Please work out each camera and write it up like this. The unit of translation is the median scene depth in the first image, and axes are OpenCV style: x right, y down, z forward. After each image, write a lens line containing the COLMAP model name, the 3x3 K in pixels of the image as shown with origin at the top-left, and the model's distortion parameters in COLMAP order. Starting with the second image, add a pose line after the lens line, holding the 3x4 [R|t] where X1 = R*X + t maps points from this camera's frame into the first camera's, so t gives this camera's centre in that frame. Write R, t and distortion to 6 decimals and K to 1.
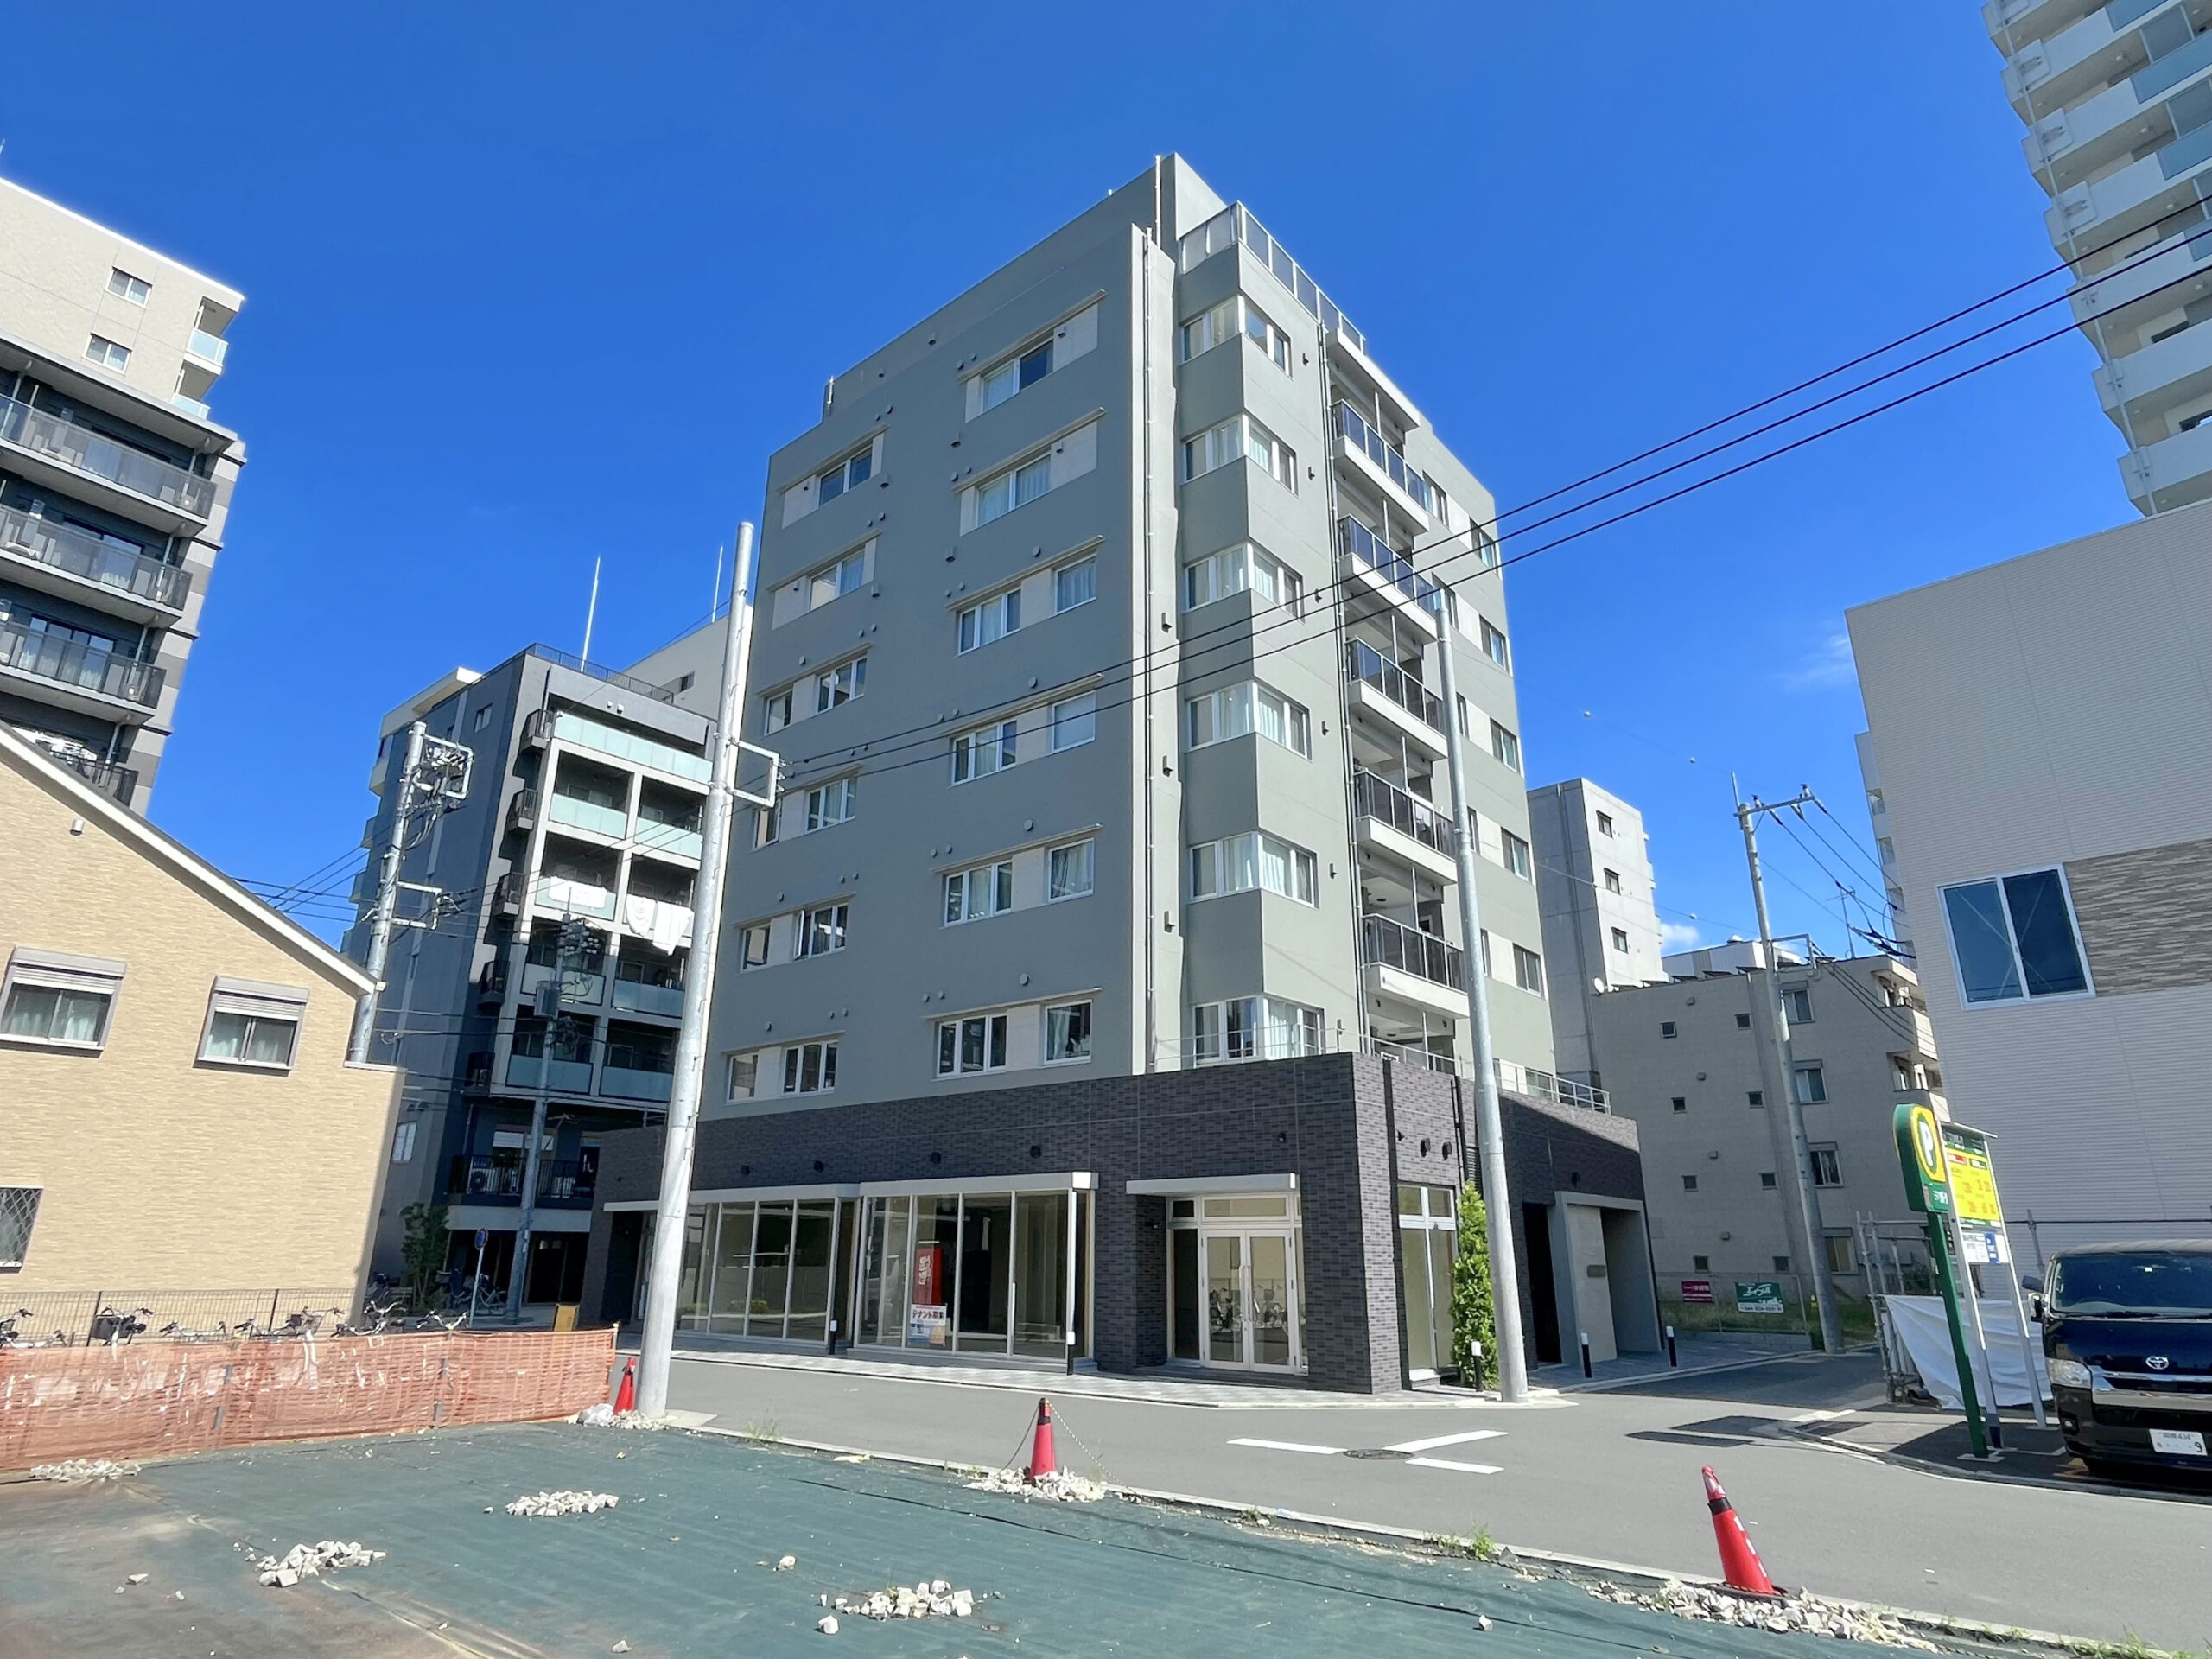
lens RADIAL K [[1255.9, 0, 1055.3], [0, 1255.9, 812.8], [0, 0, 1]] dist [-0.011757, 0.007958]
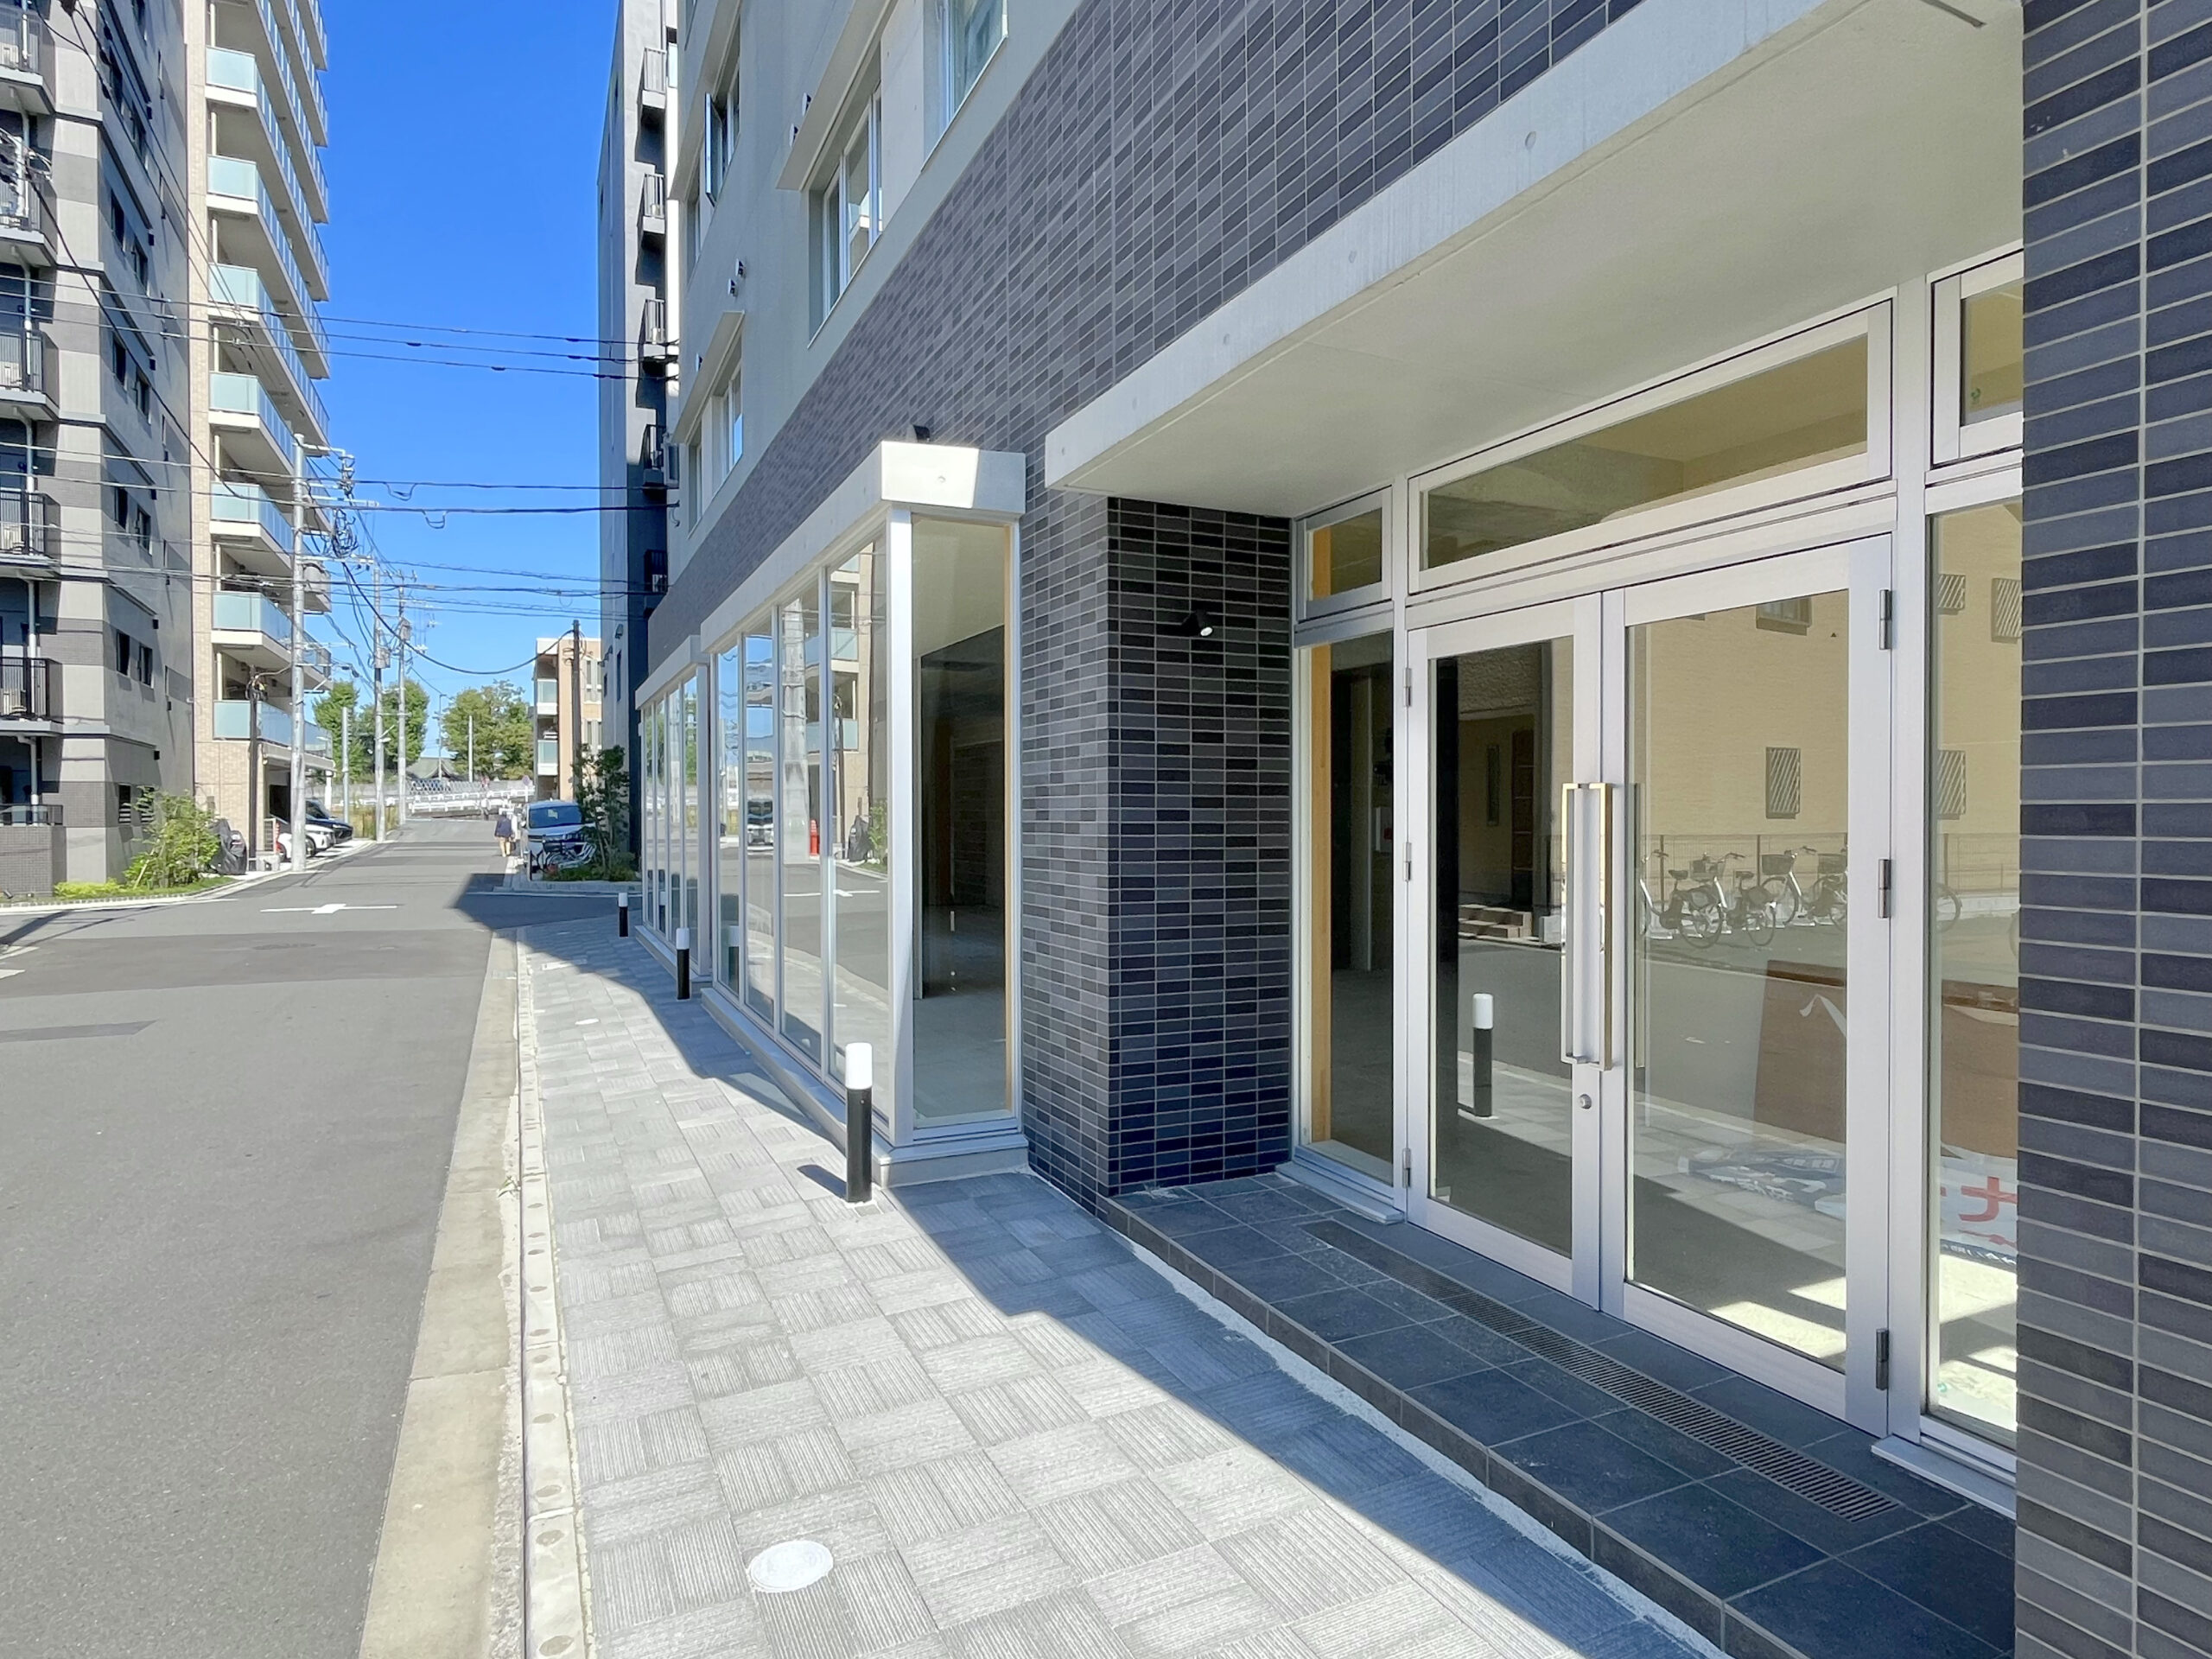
lens RADIAL K [[1255.9, 0, 1096.0], [0, 1255.9, 817.6], [0, 0, 1]] dist [-0.011757, 0.007958]
pose [[0.913461, -0.009395, -0.406817, 0.119082], [0.147032, 0.939813, 0.308438, 0.222772], [0.379434, -0.341561, 0.859864, 0.605149]]
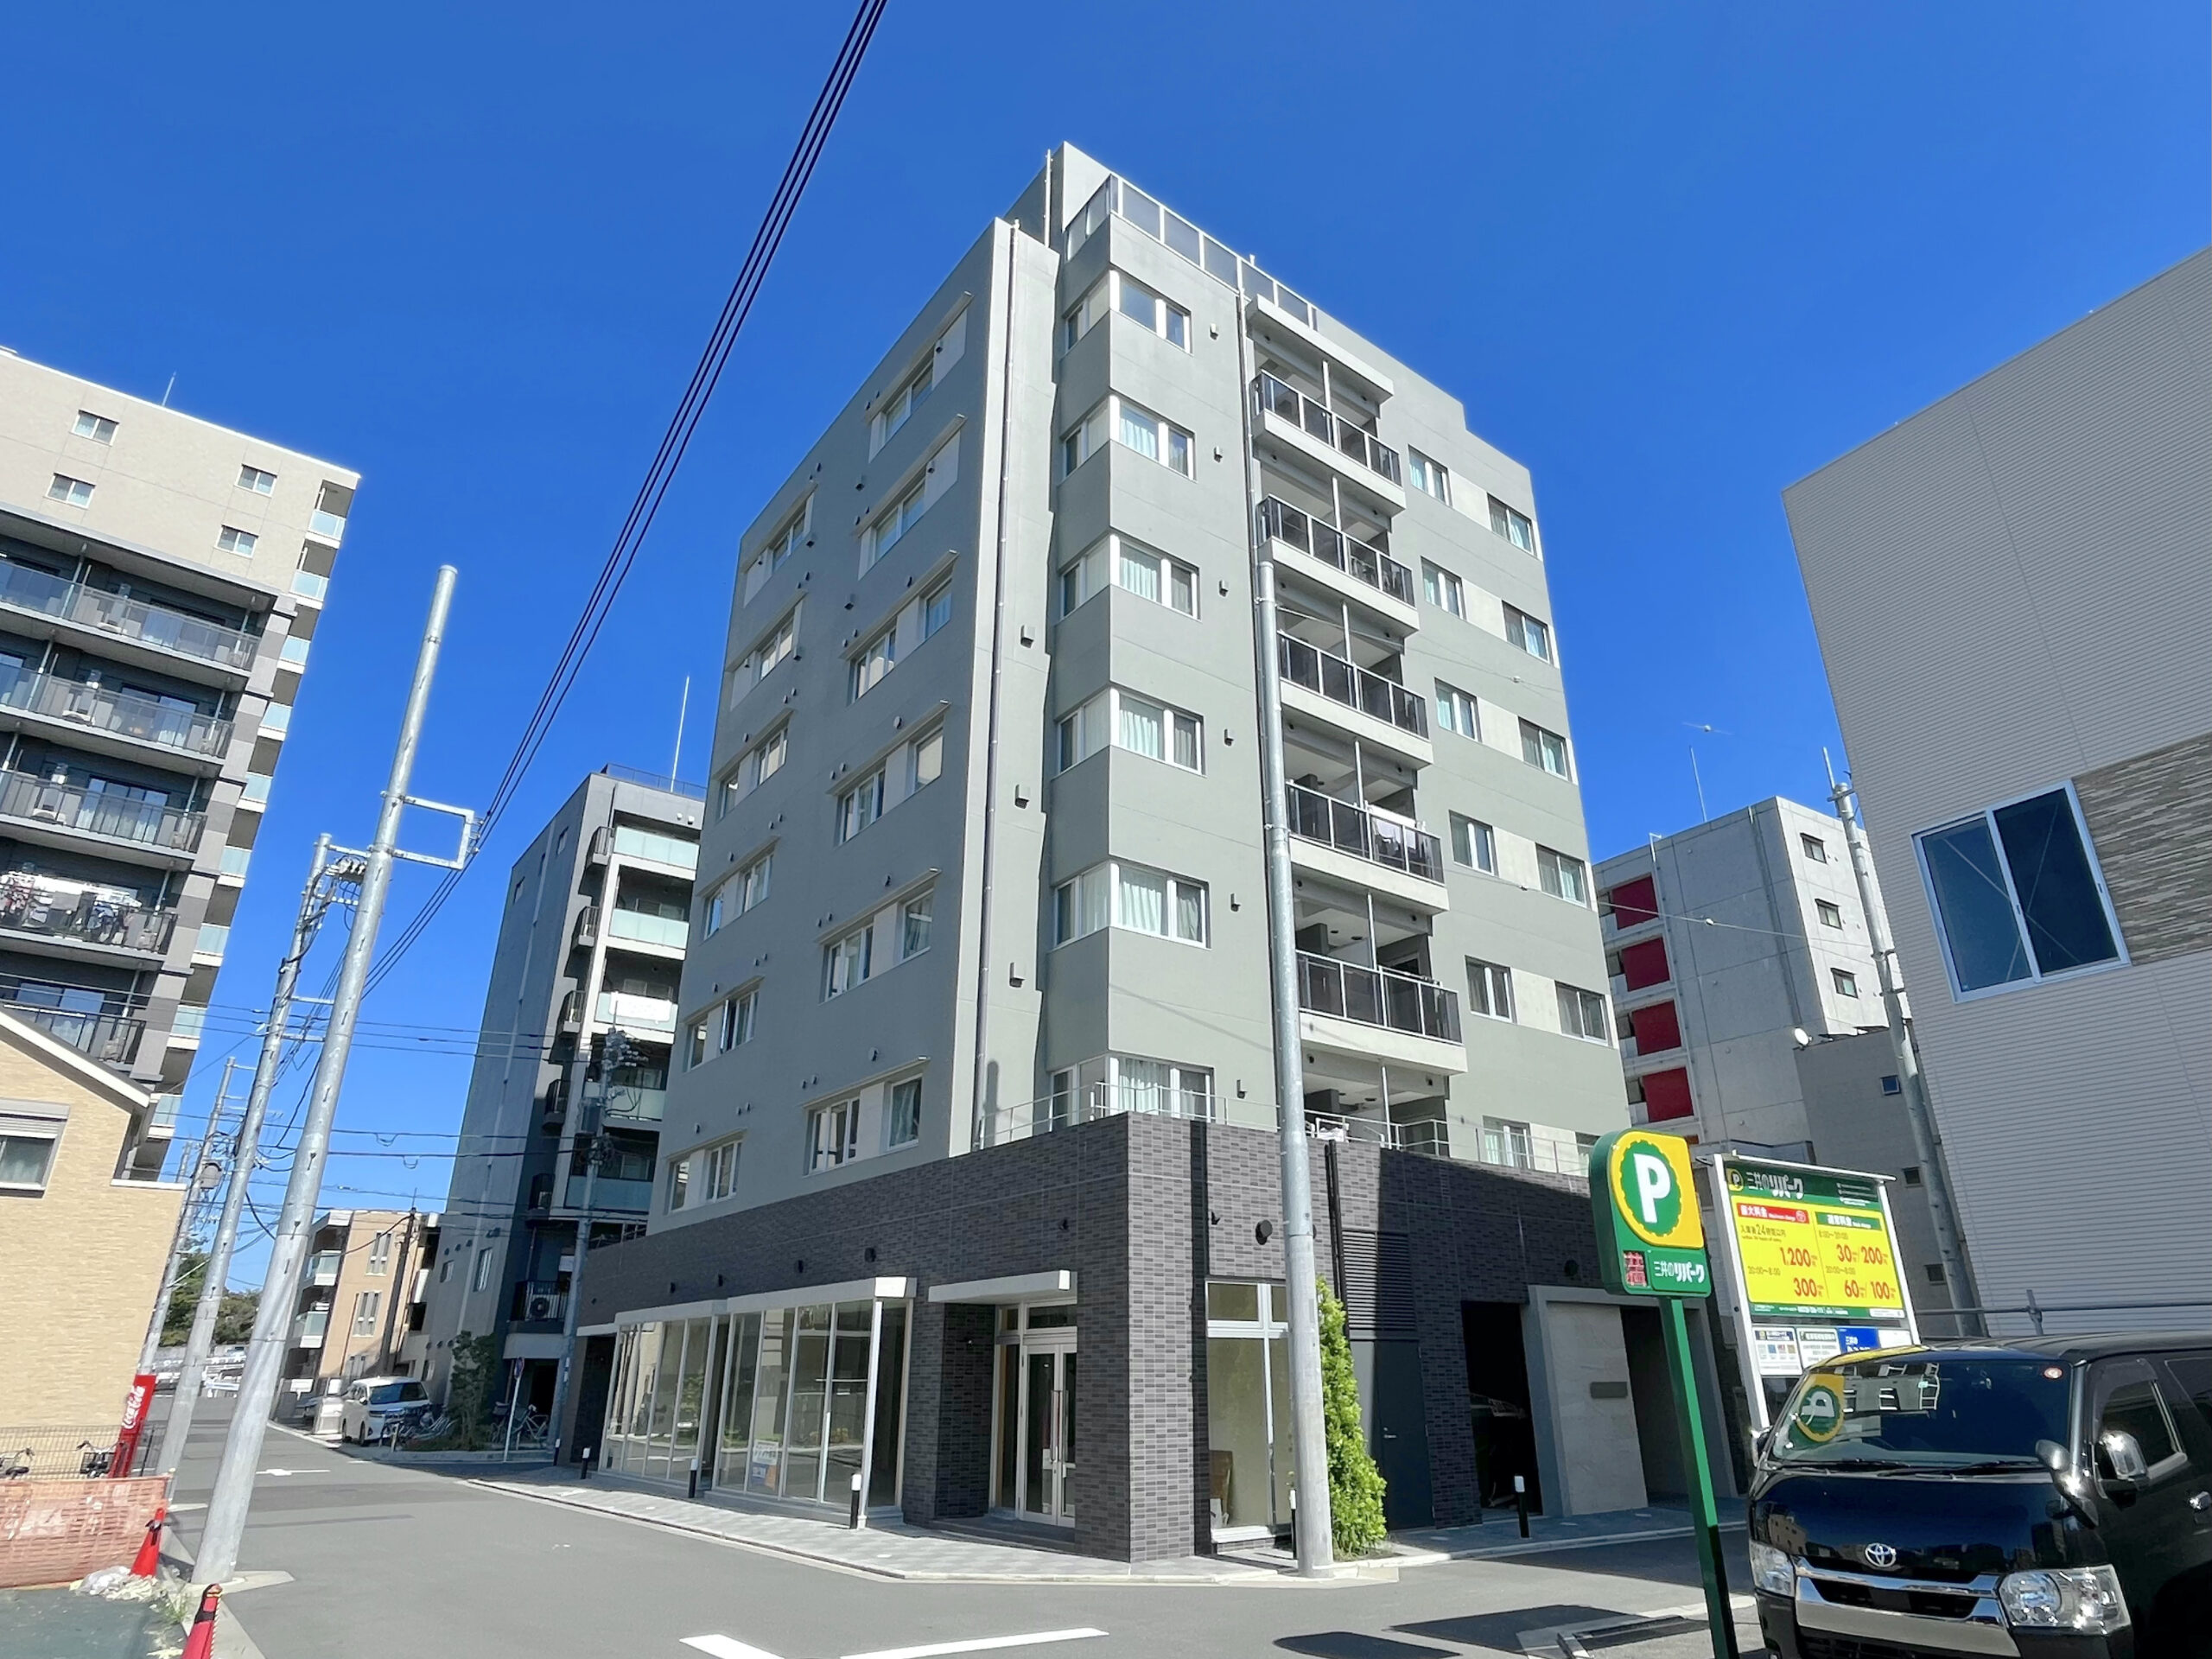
lens RADIAL K [[1255.9, 0, 1123.3], [0, 1255.9, 840.8], [0, 0, 1]] dist [-0.011757, 0.007958]
pose [[0.977529, -0.094365, -0.188499, 0.281425], [0.081933, 0.993982, -0.072708, 0.054662], [0.194226, 0.055630, 0.979378, 0.150193]]
